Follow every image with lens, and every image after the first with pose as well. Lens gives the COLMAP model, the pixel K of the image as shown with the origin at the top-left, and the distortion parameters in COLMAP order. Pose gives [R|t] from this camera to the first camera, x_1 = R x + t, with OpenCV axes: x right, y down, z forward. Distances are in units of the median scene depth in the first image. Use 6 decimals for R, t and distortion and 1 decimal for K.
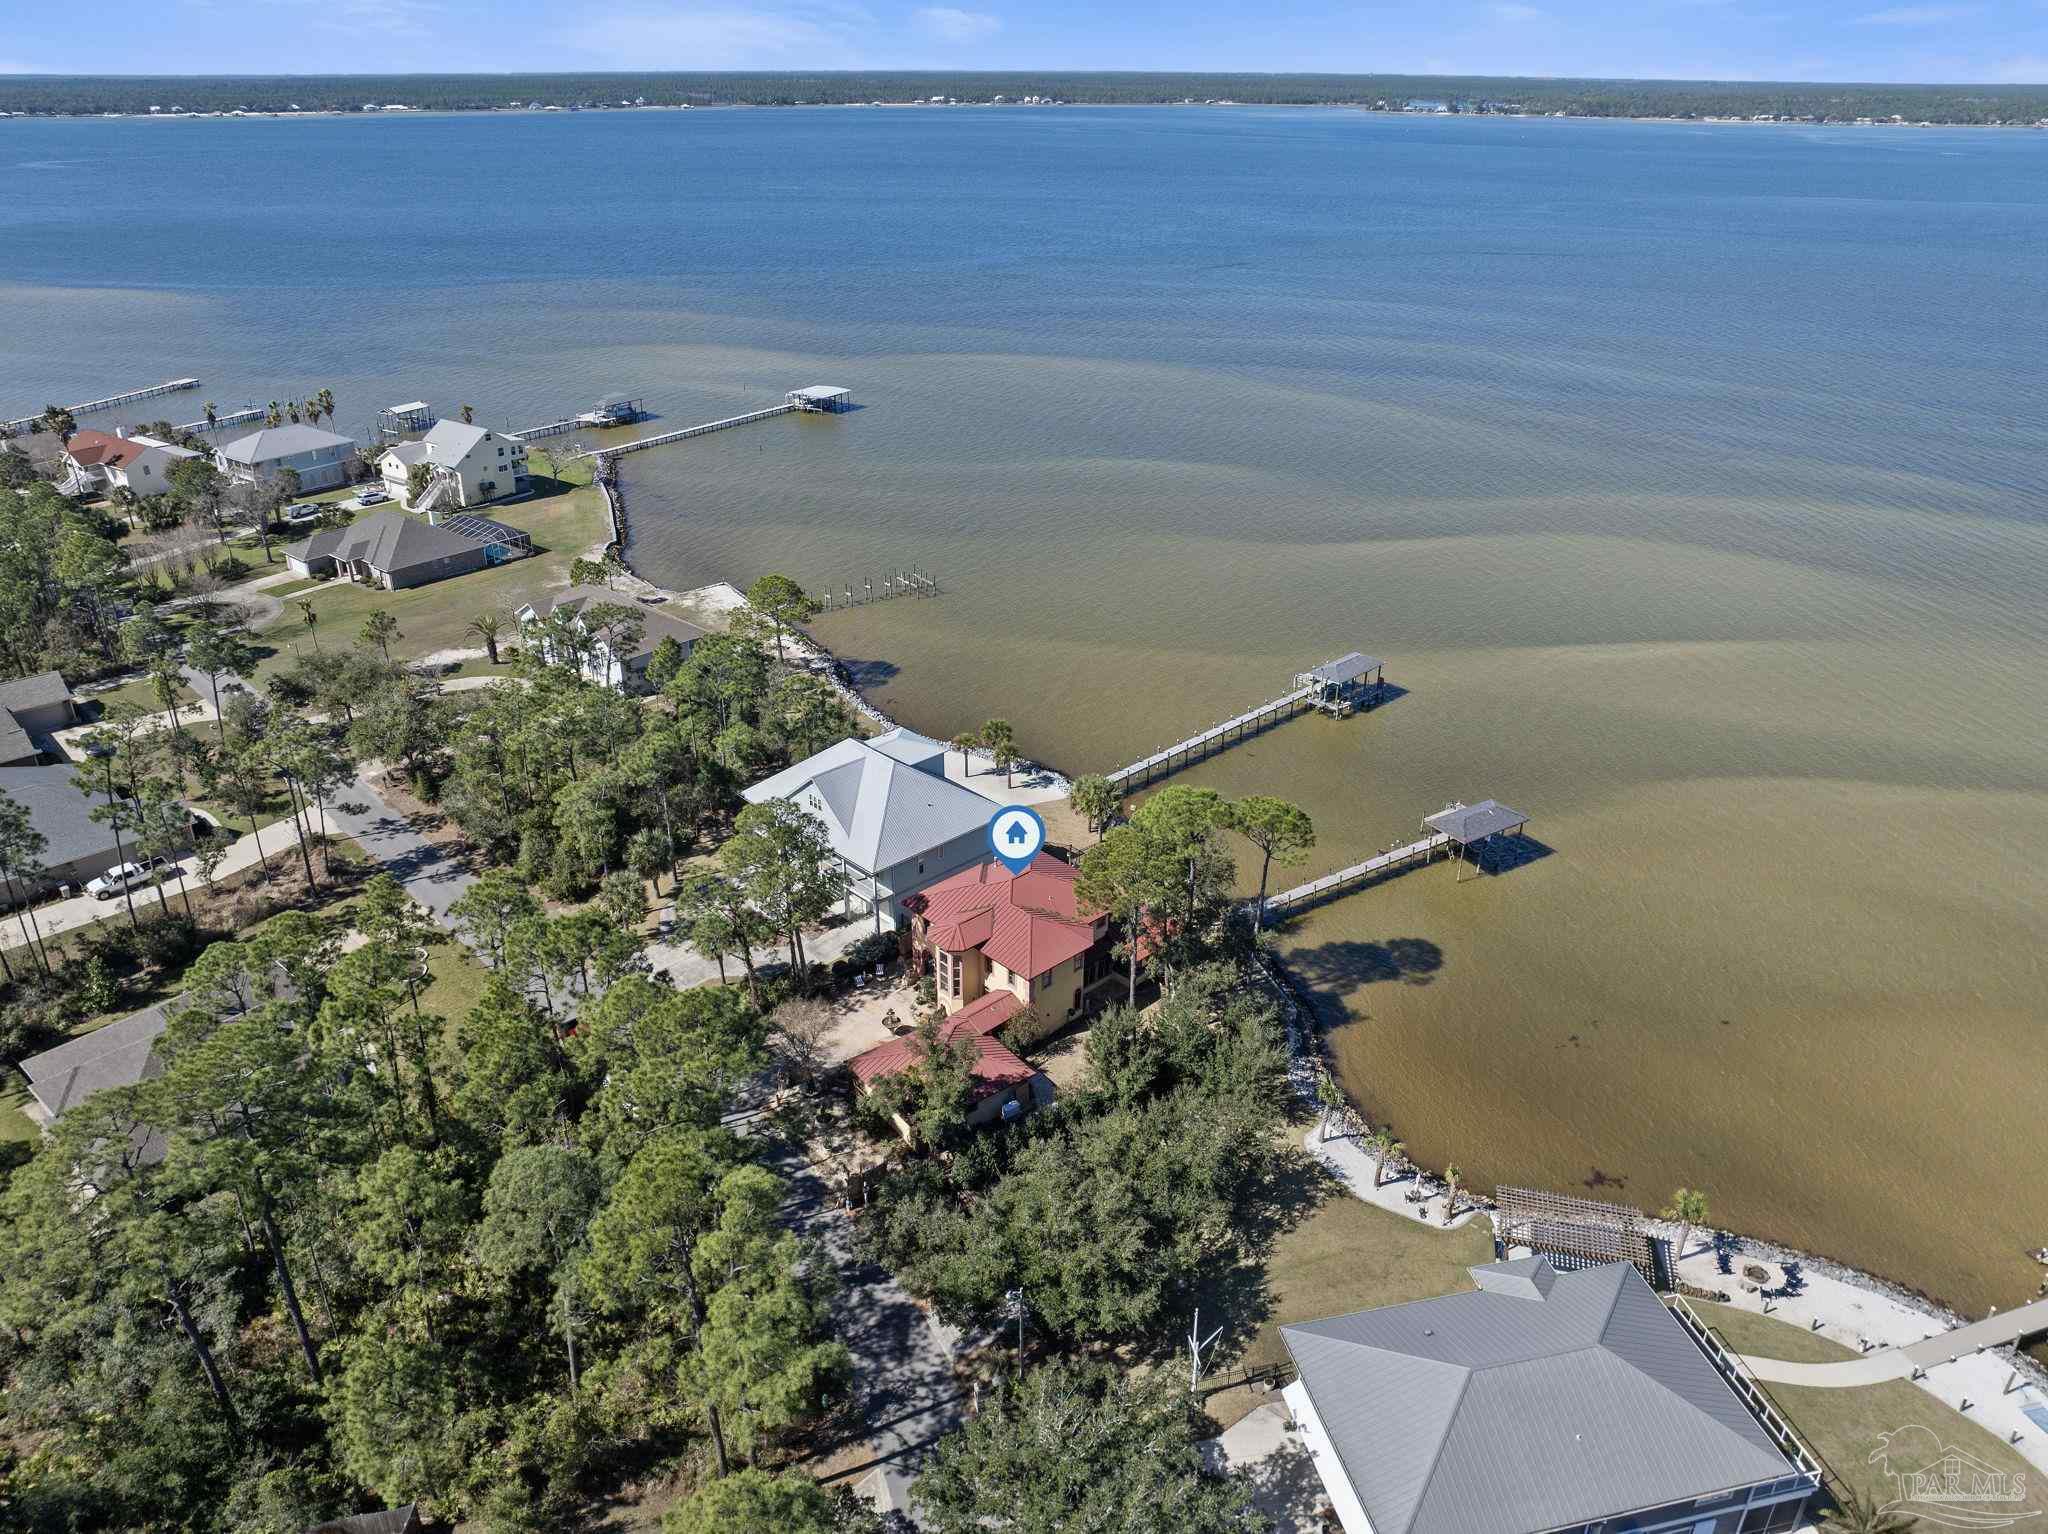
lens RADIAL K [[1454.7, 0, 1024.0], [0, 1454.7, 767.0], [0, 0, 1]] dist [-0.084805, 0.056337]
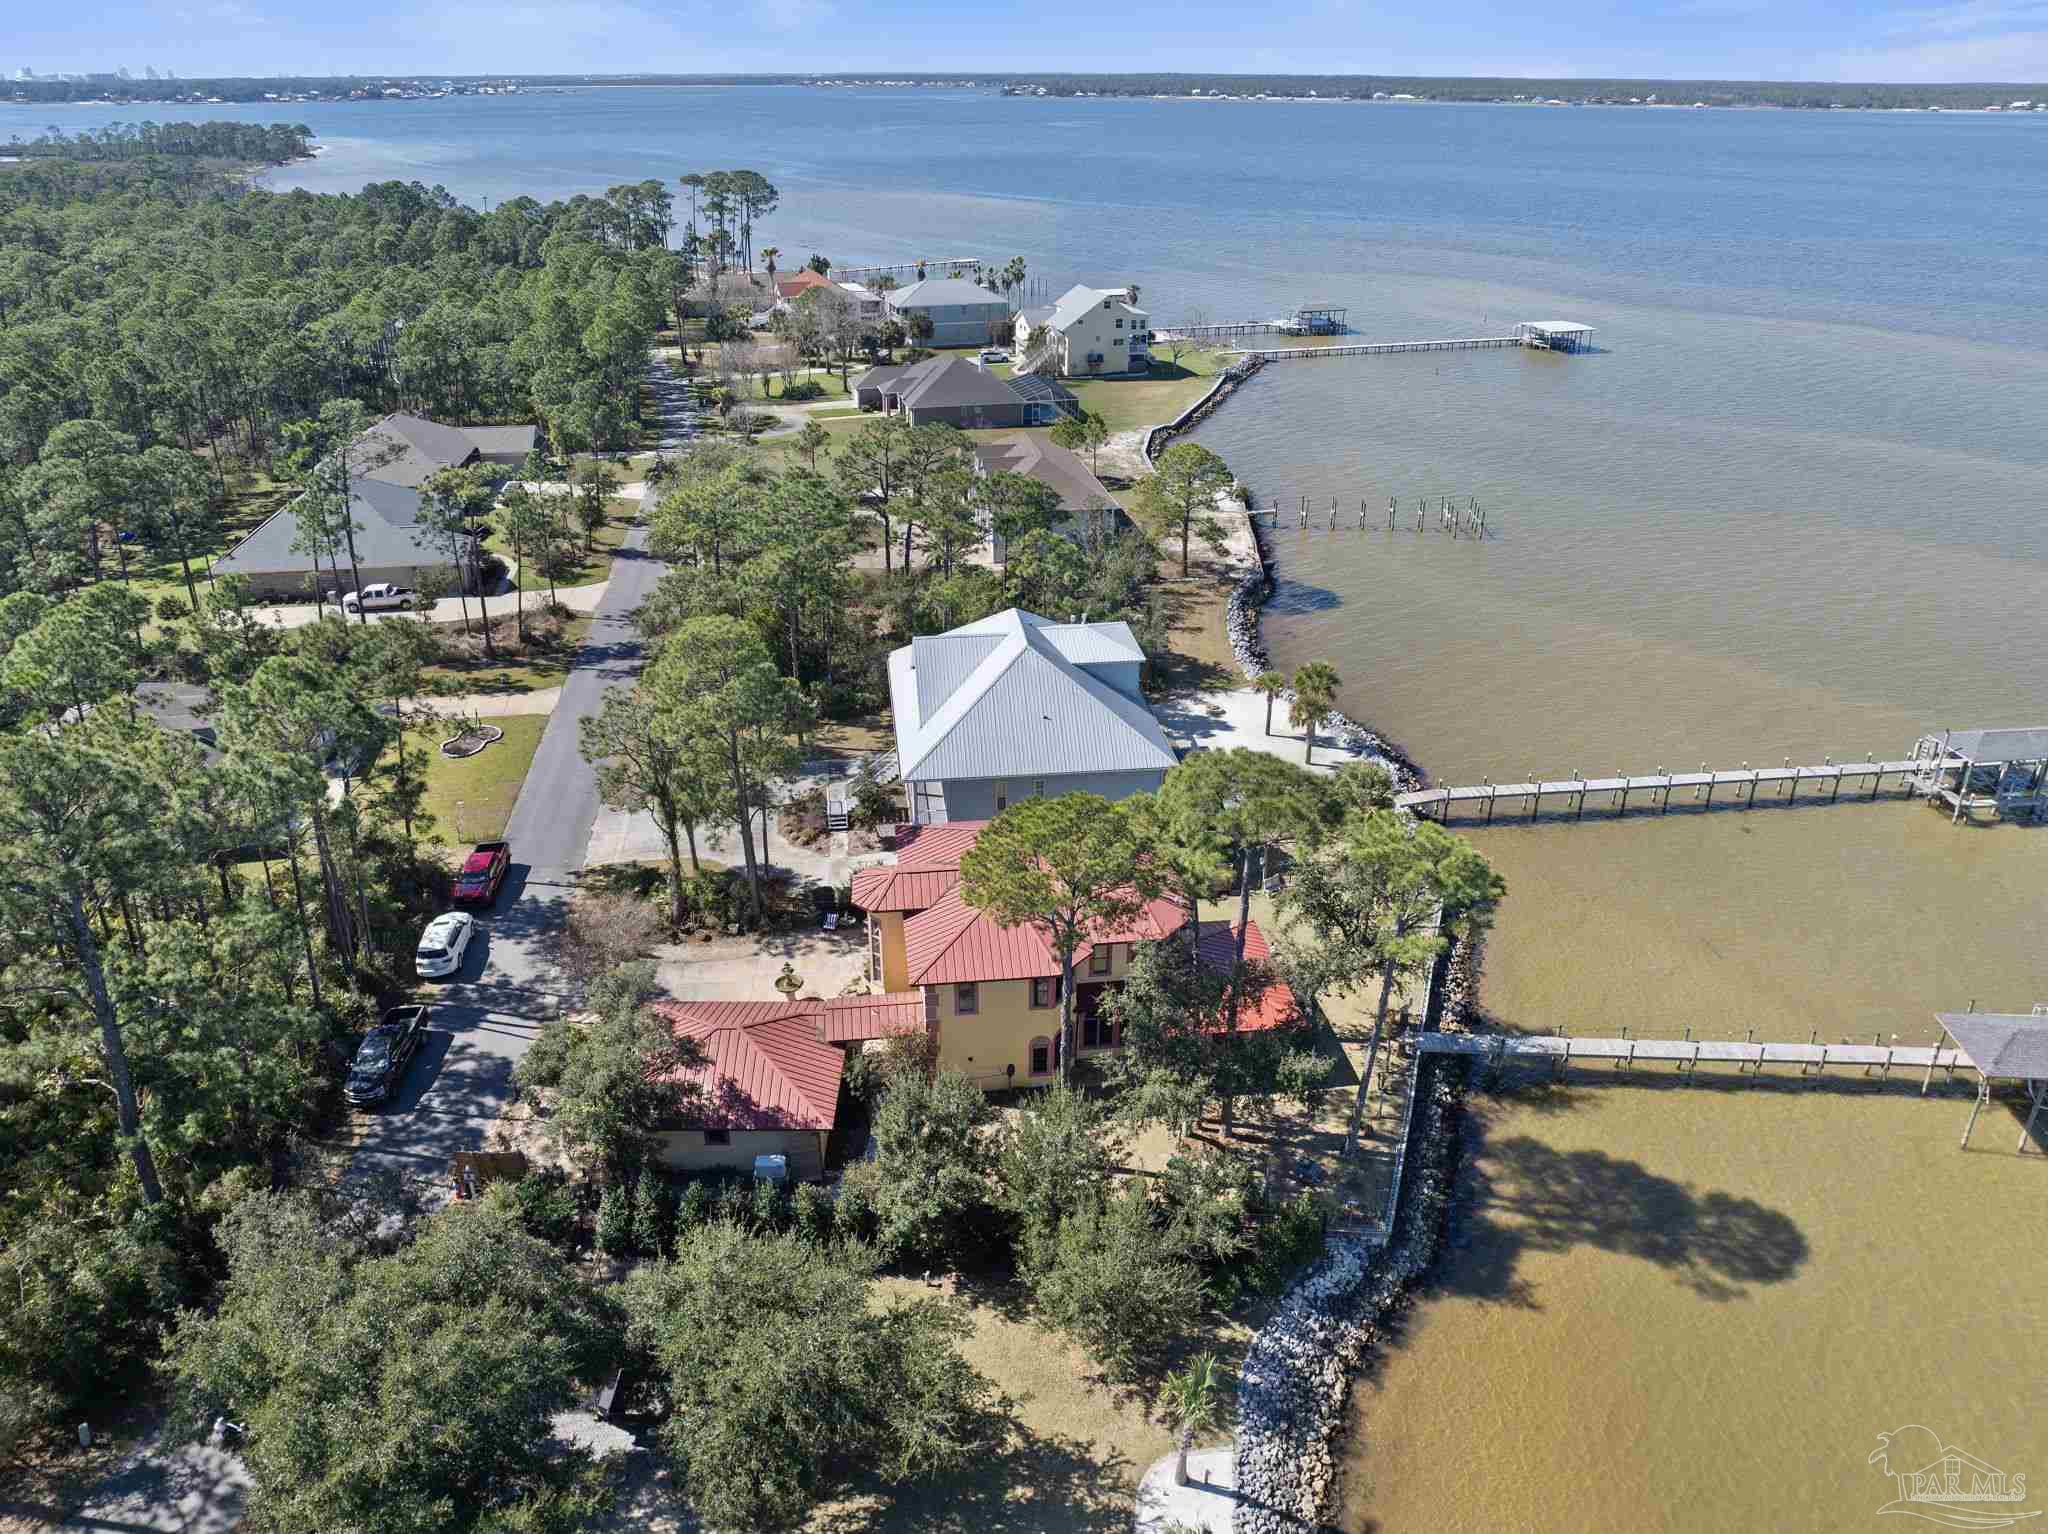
lens RADIAL K [[1454.7, 0, 1024.0], [0, 1454.7, 767.0], [0, 0, 1]] dist [-0.084805, 0.056337]
pose [[0.799342, 0.256812, -0.543230, 0.149976], [-0.261608, 0.962623, 0.070134, 0.001846], [0.540937, 0.086052, 0.836649, 0.222231]]
